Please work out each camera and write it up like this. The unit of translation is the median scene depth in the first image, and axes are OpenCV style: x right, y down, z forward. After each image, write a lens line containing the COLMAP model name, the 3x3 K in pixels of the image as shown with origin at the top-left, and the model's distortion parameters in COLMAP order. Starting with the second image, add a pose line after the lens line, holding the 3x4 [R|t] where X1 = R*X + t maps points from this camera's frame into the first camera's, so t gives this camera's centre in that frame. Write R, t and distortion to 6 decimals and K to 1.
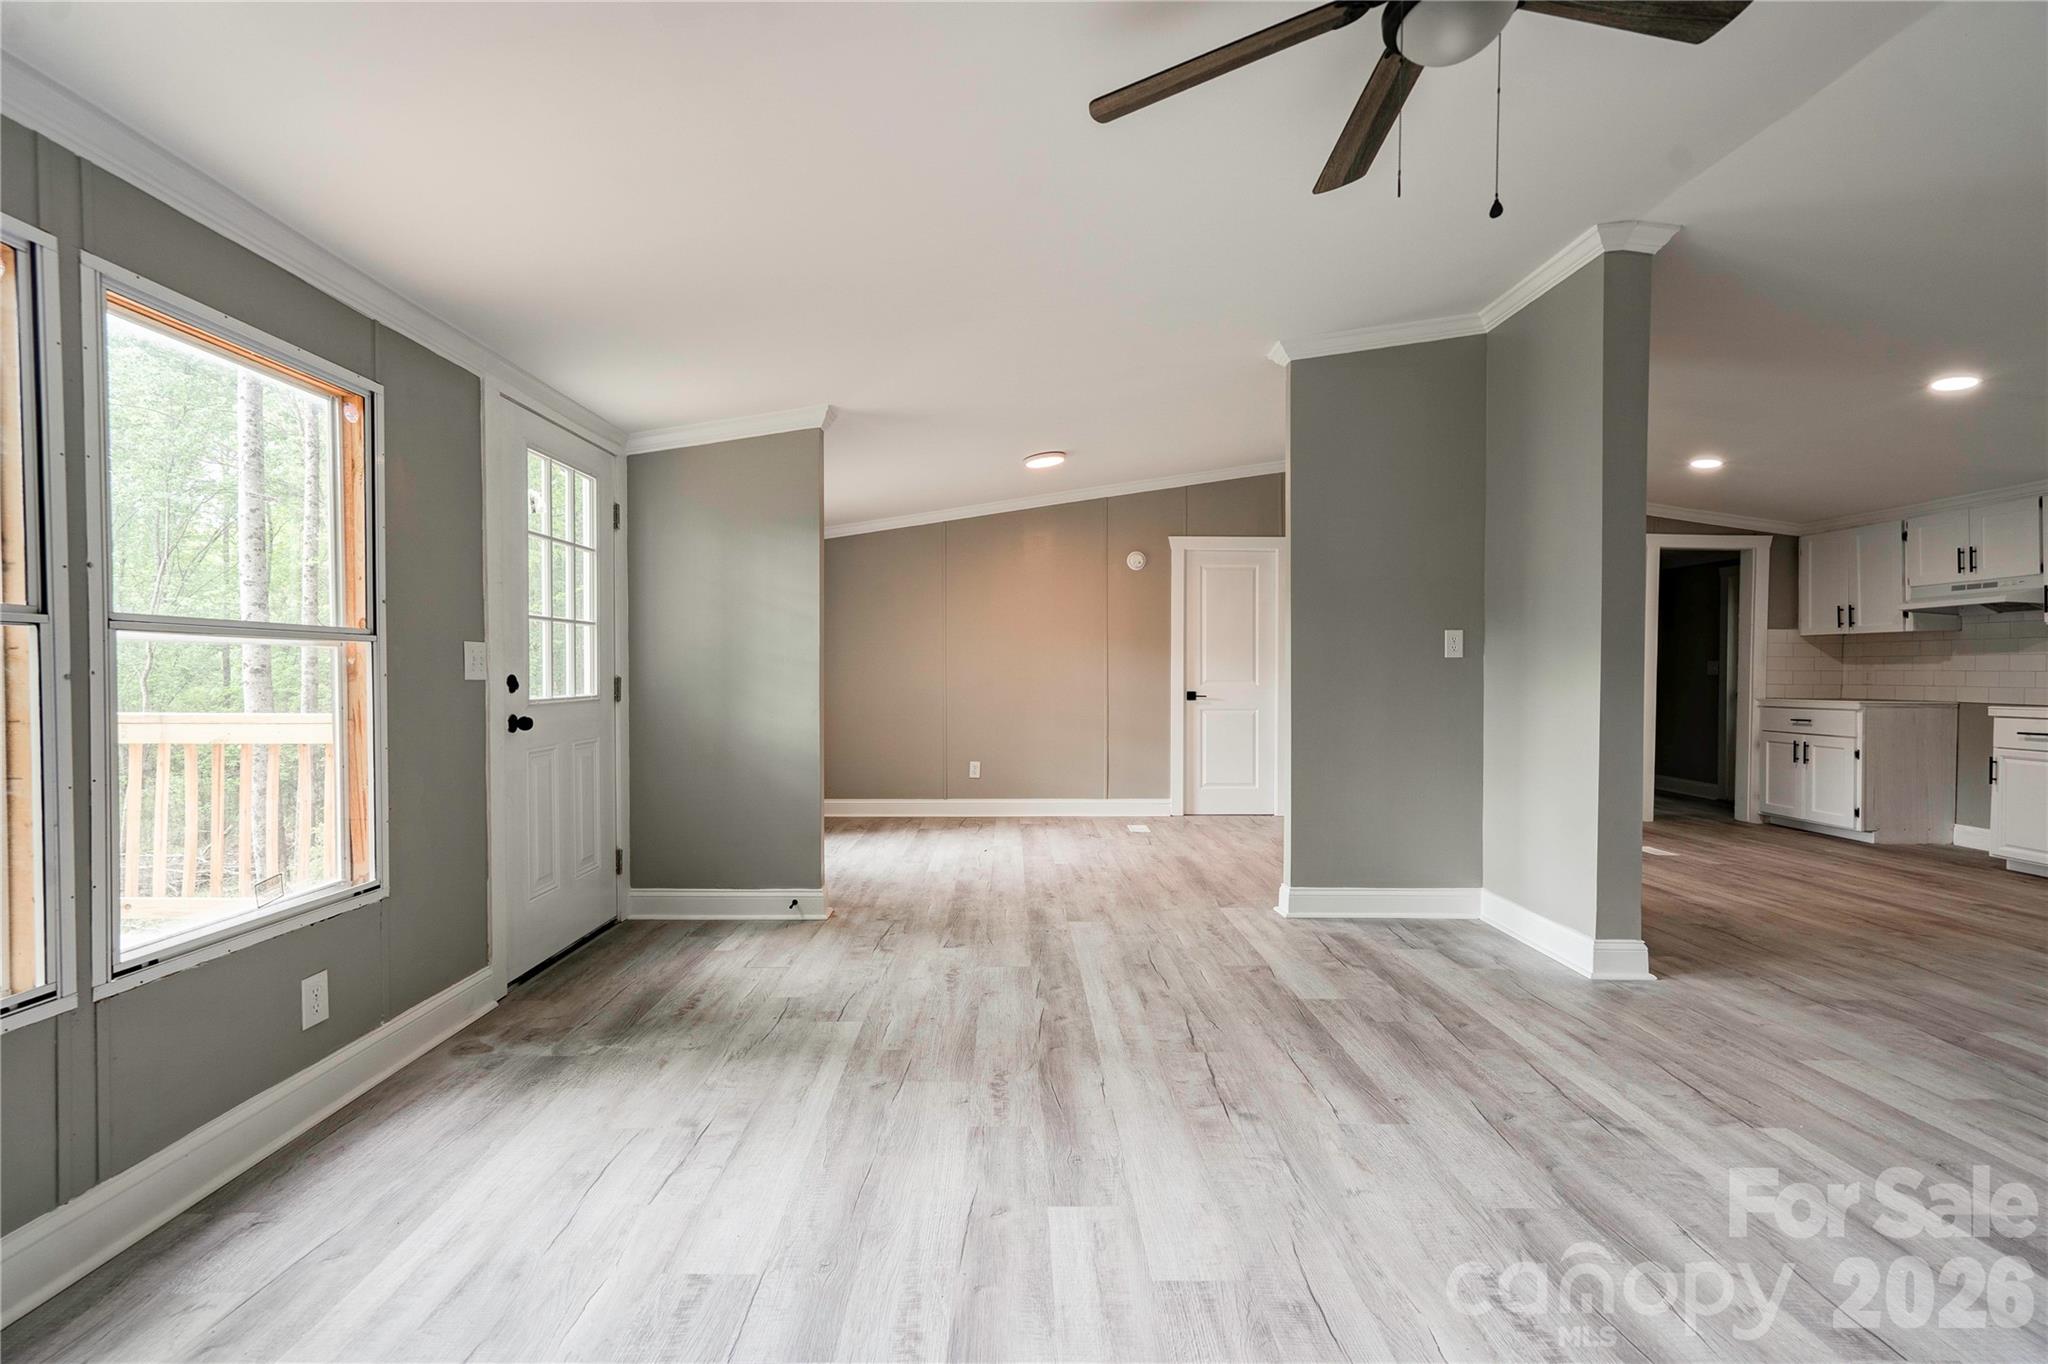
lens RADIAL K [[932.4, 0, 1010.6], [0, 932.4, 679.9], [0, 0, 1]] dist [-0.001141, 0.009952]
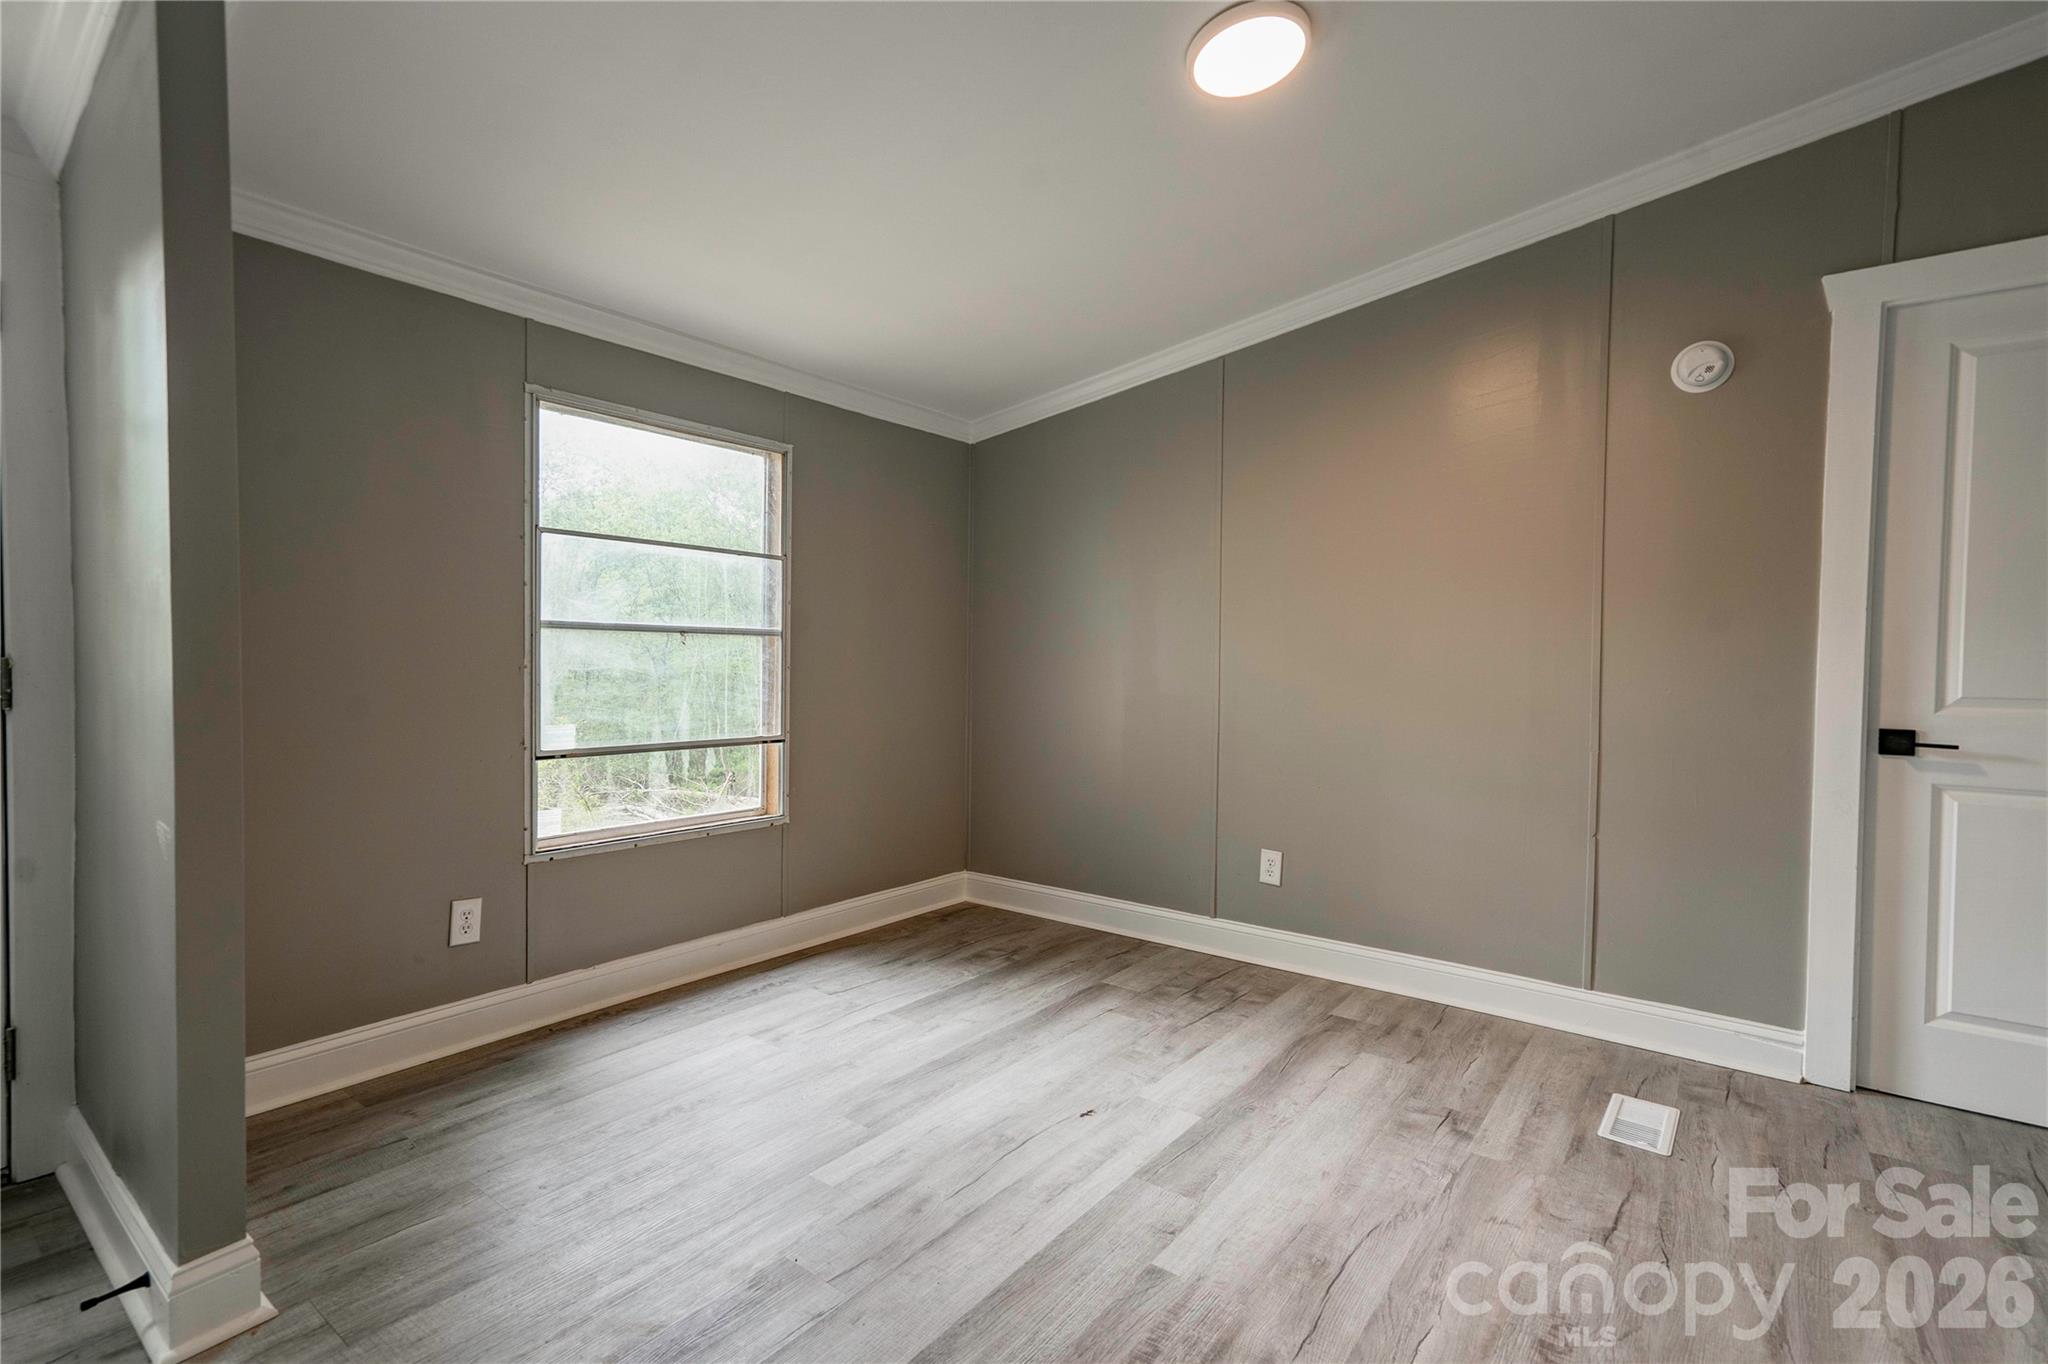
lens RADIAL K [[965.5, 0, 1018.0], [0, 965.5, 674.9], [0, 0, 1]] dist [-0.002264, 0.018792]
pose [[0.791822, 0.020614, -0.610404, 0.338491], [-0.017001, 0.999787, 0.011709, -0.011196], [0.610515, 0.001106, 0.792004, 1.138286]]
